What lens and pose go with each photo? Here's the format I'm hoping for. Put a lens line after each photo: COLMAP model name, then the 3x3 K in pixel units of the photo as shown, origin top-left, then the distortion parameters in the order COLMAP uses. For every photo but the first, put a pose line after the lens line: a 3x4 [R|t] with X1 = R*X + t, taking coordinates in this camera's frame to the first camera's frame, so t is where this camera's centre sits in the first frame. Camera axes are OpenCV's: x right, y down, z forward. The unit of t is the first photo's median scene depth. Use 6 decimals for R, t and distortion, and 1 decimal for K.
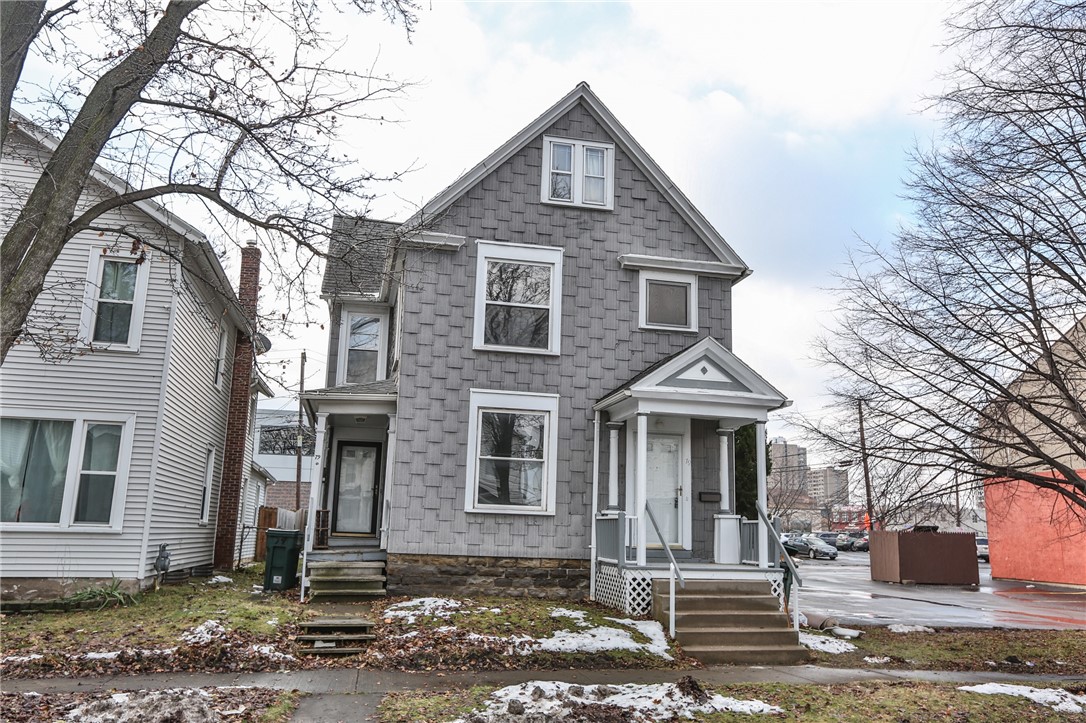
lens RADIAL K [[830.0, 0, 540.6], [0, 830.0, 367.8], [0, 0, 1]] dist [-0.002806, 0.002491]
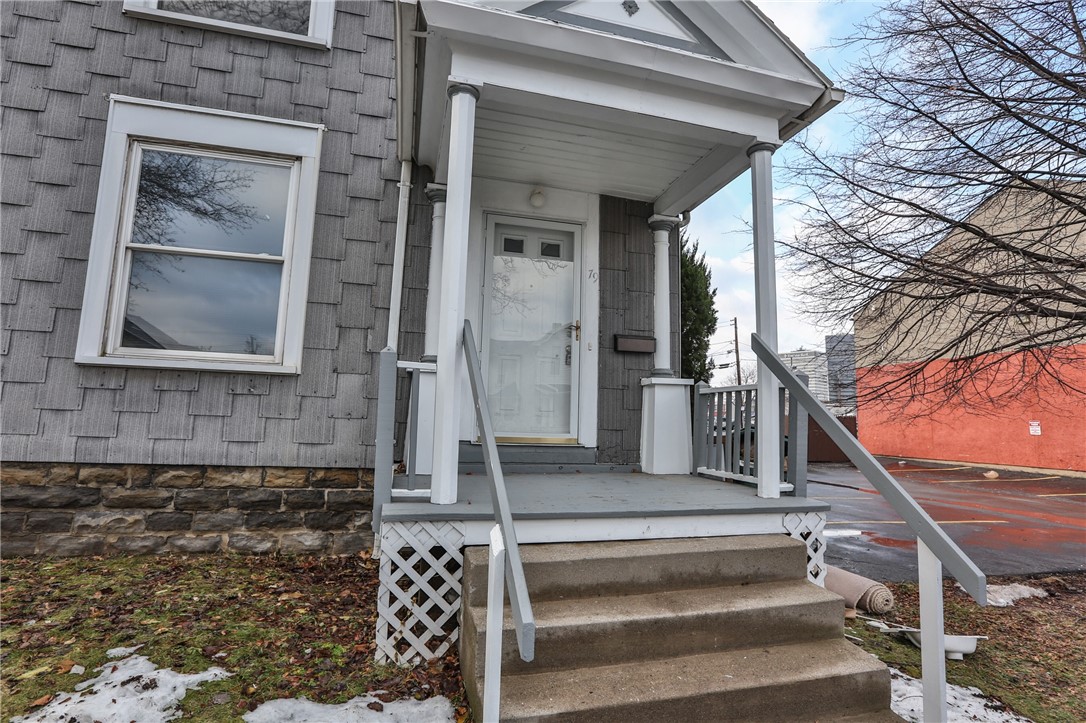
lens RADIAL K [[490.9, 0, 541.3], [0, 490.9, 361.0], [0, 0, 1]] dist [-0.055608, 0.020598]
pose [[0.999234, 0.003592, 0.038979, 0.142064], [-0.006712, 0.996756, 0.080202, 0.149868], [-0.038564, -0.080402, 0.996016, 0.737831]]
